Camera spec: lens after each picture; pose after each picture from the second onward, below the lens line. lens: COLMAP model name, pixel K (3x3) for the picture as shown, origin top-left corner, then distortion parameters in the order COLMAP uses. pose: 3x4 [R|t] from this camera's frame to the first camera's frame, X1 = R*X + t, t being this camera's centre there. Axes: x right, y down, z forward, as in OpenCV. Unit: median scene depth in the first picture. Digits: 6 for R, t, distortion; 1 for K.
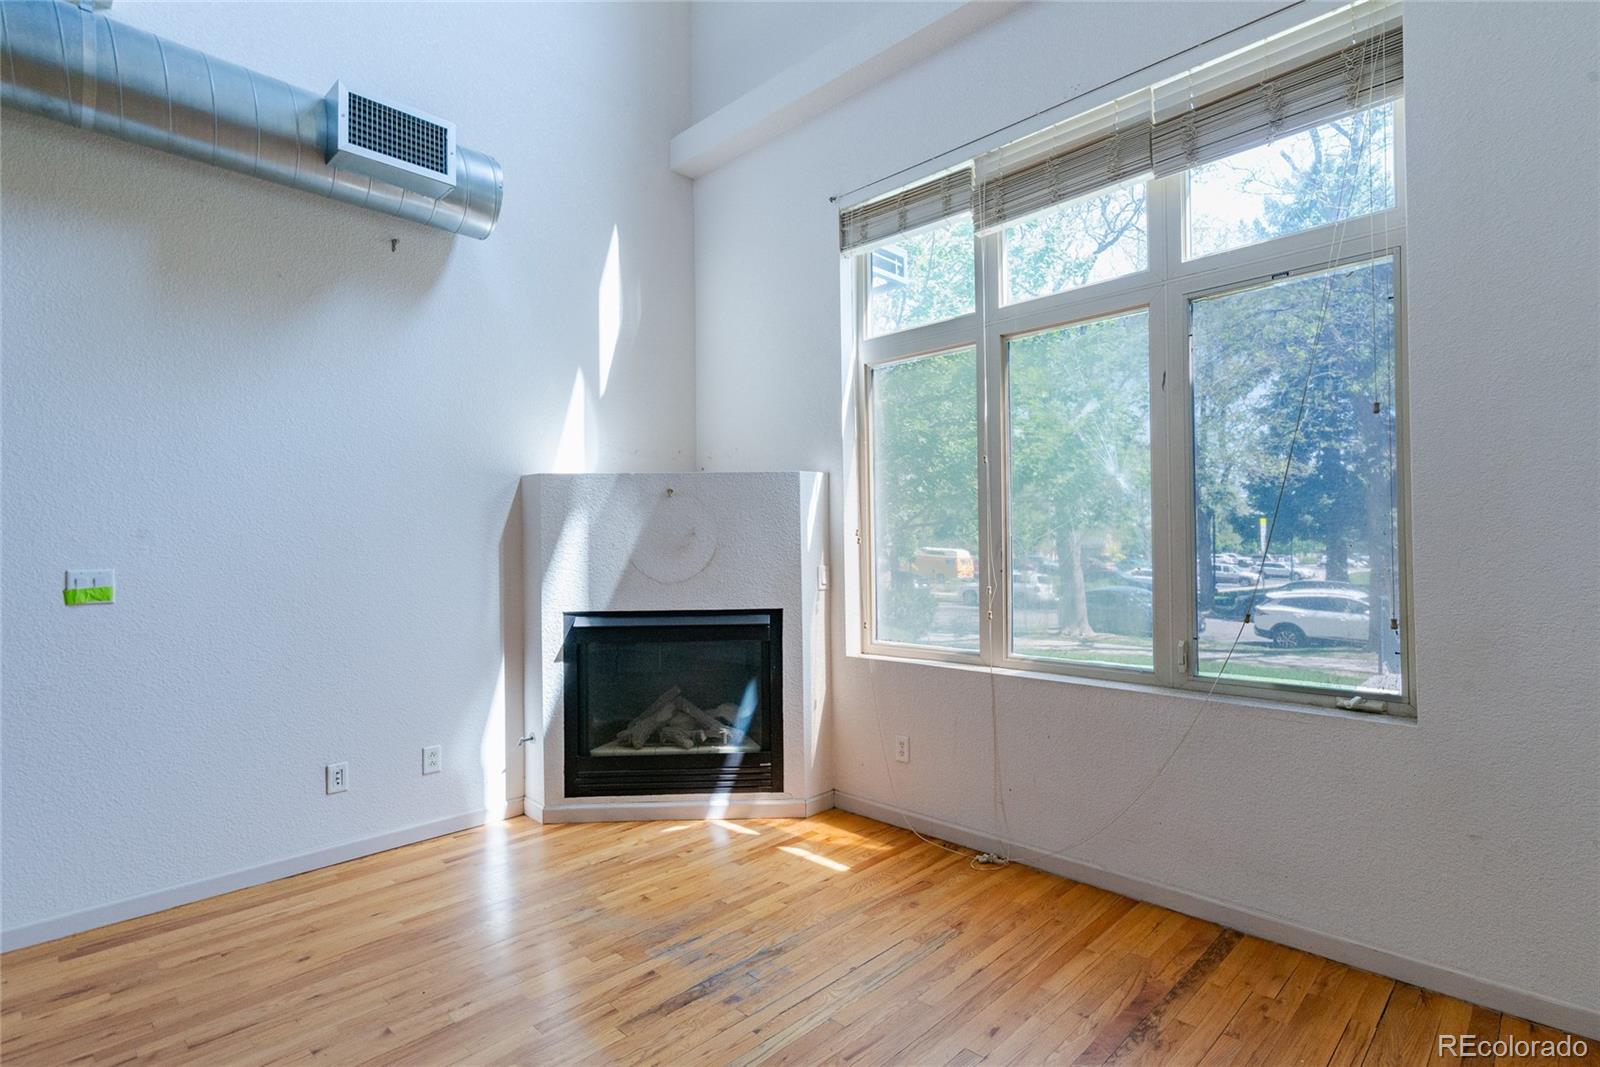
lens RADIAL K [[781.6, 0, 824.4], [0, 781.6, 539.9], [0, 0, 1]] dist [0.004813, 0.001013]
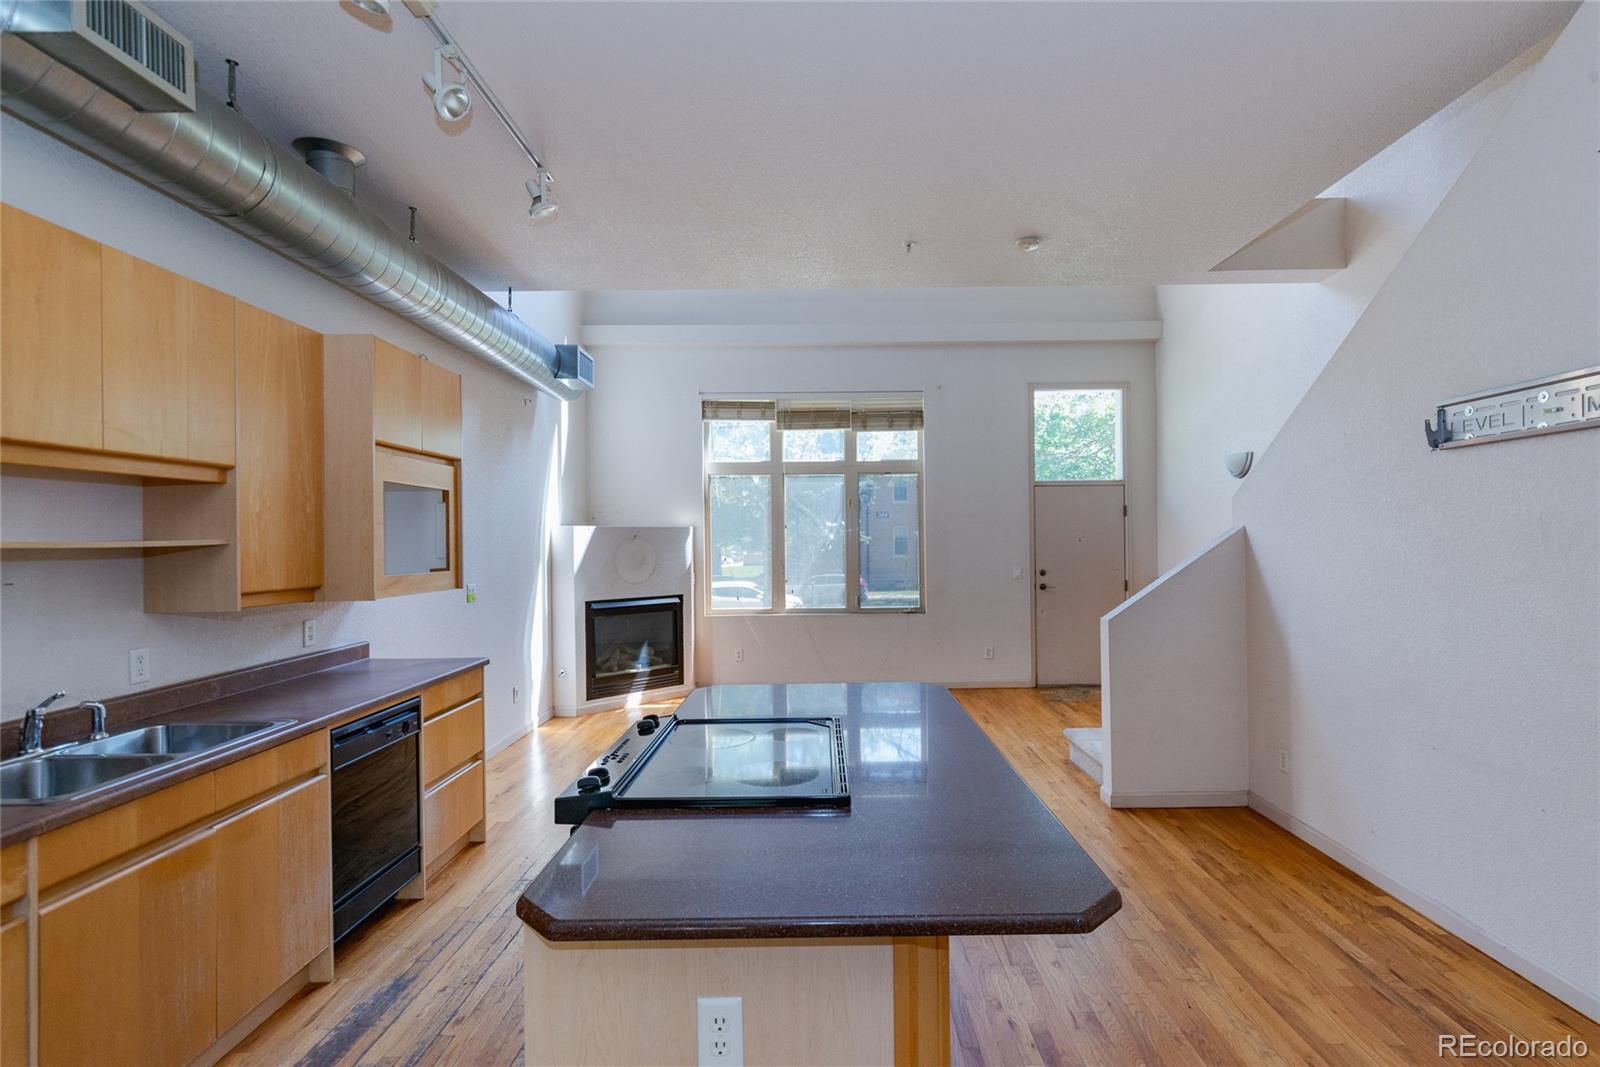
lens RADIAL K [[781.6, 0, 824.4], [0, 781.6, 539.9], [0, 0, 1]] dist [0.004813, 0.001013]
pose [[0.723490, 0.003530, 0.690326, -1.348468], [-0.003247, 0.999993, -0.001710, -0.057997], [-0.690328, -0.001005, 0.723496, -0.819201]]
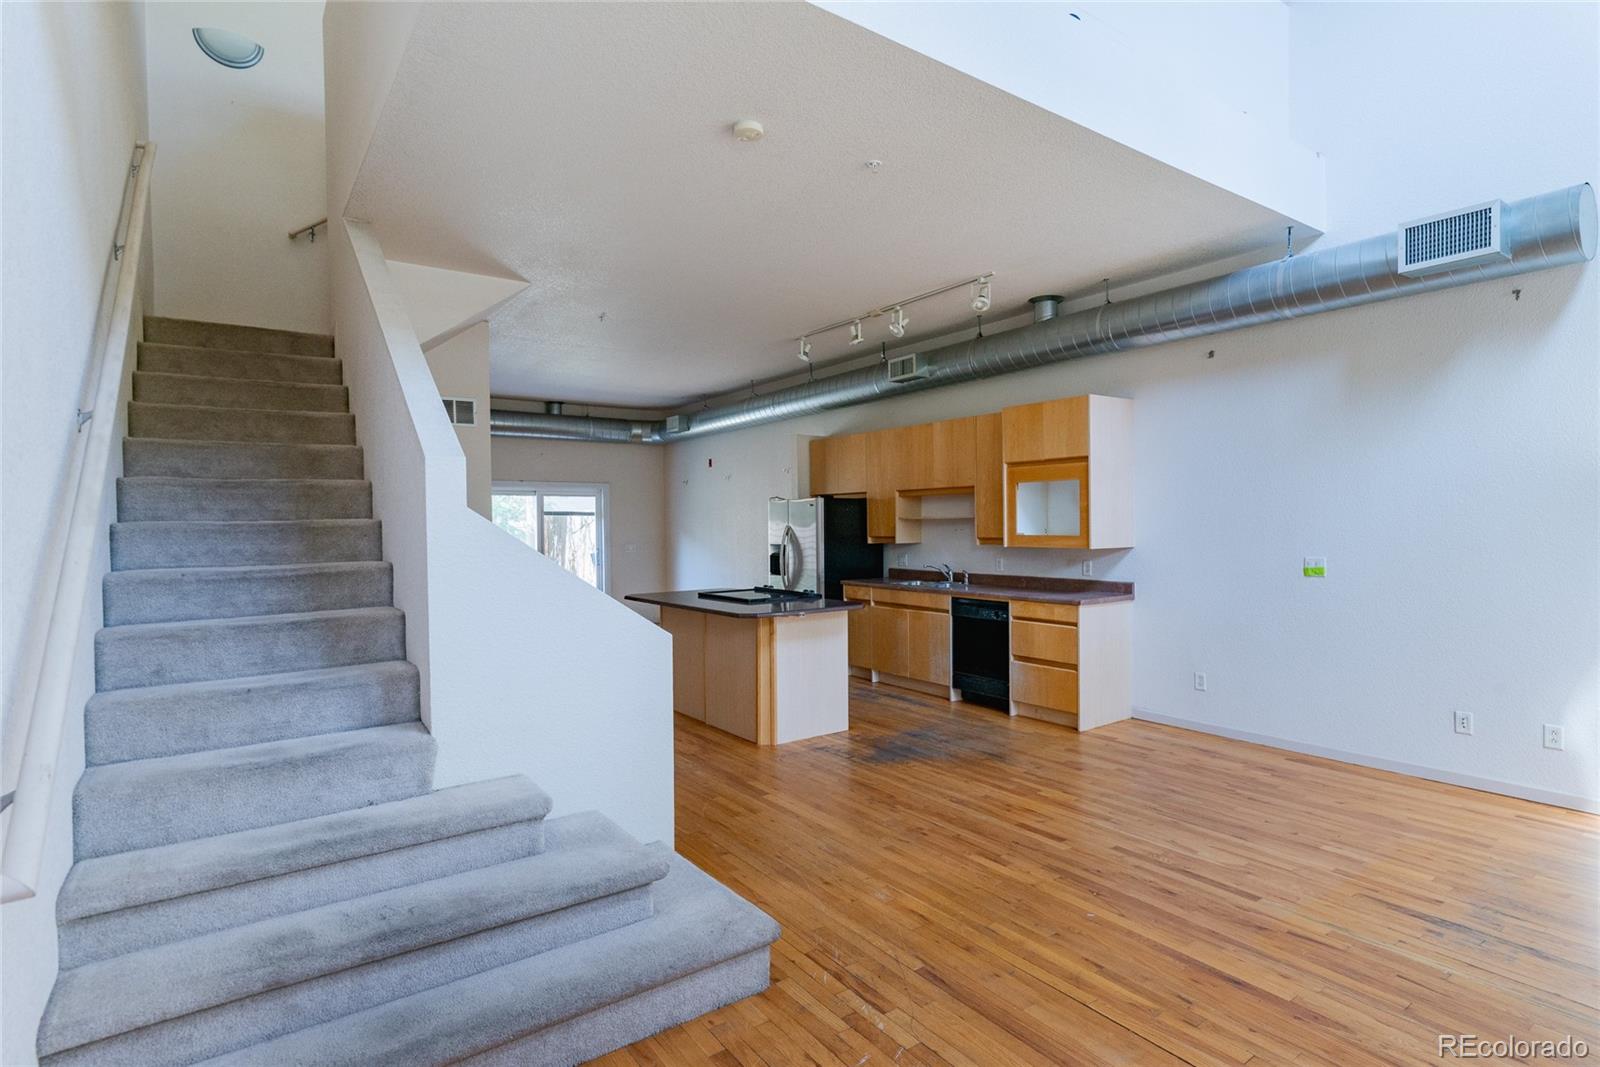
lens RADIAL K [[830.6, 0, 827.1], [0, 830.6, 539.6], [0, 0, 1]] dist [0.001634, 0.000623]
pose [[-0.174492, 0.034902, -0.984040, 0.925992], [0.022154, 0.999258, 0.031513, -0.071105], [0.984409, -0.016302, -0.175136, 0.197985]]
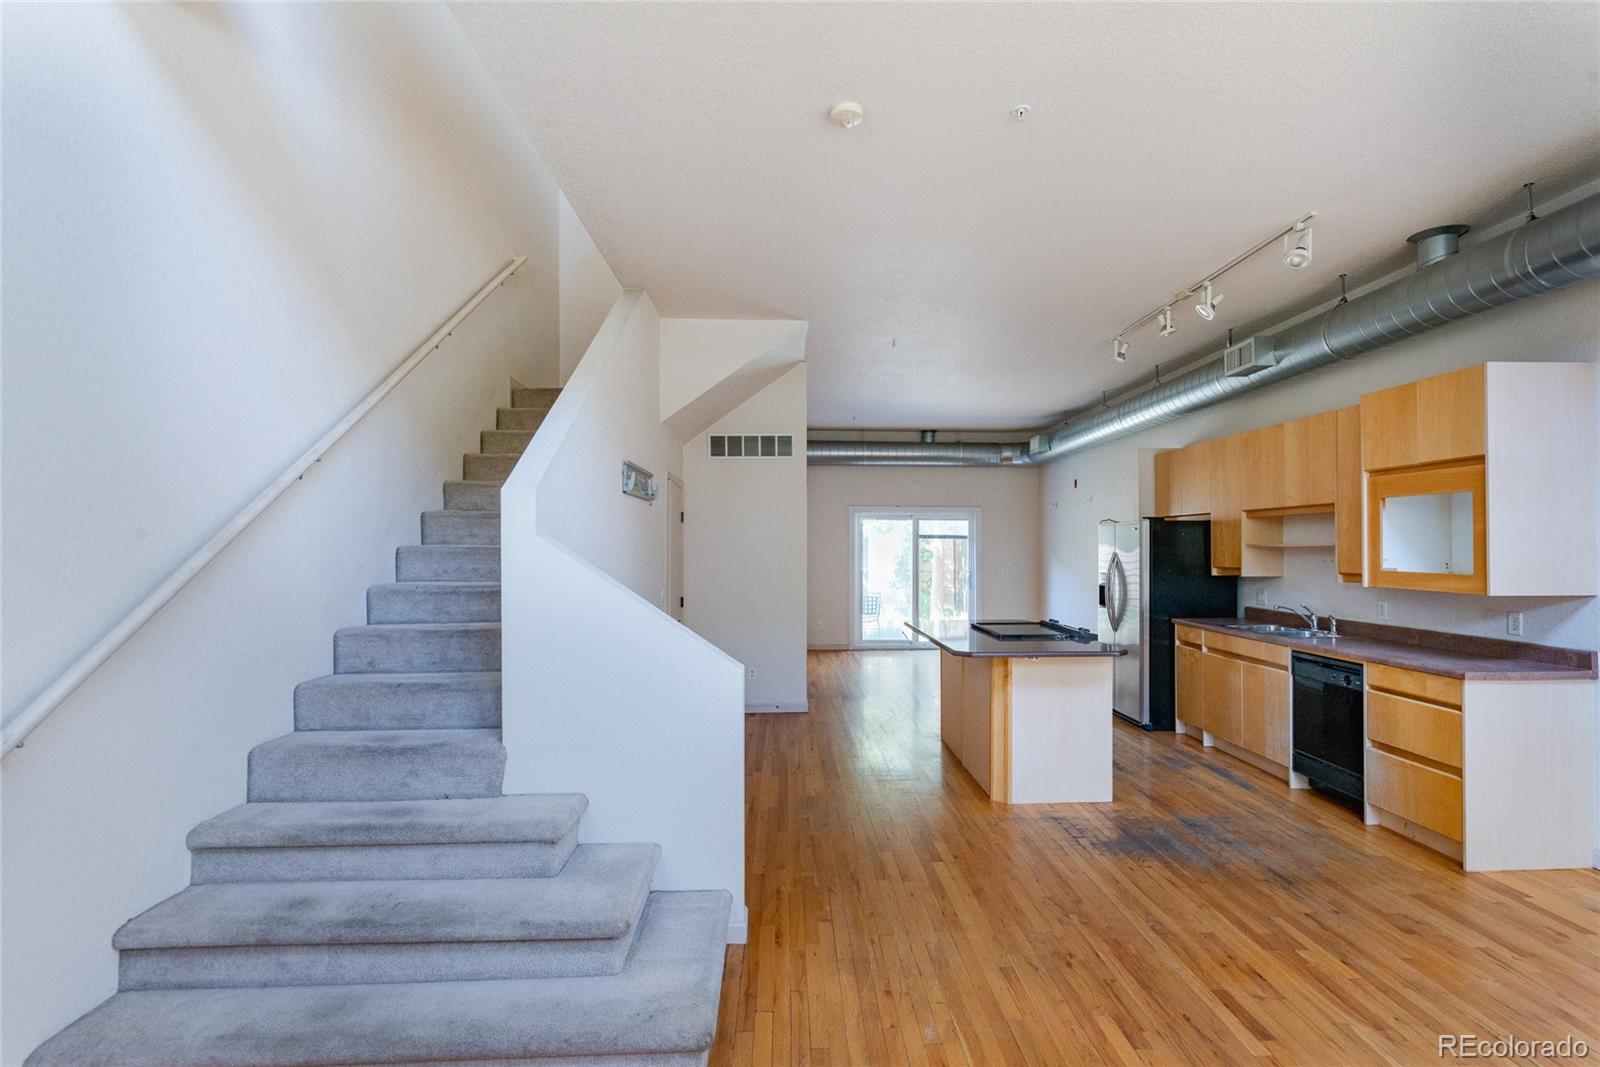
lens RADIAL K [[794.8, 0, 818.7], [0, 794.8, 540.4], [0, 0, 1]] dist [0.003739, 0.000689]
pose [[-0.692153, 0.007655, -0.721710, 0.545932], [0.016277, 0.999855, -0.005005, -0.070548], [0.721567, -0.015211, -0.692178, 0.537691]]
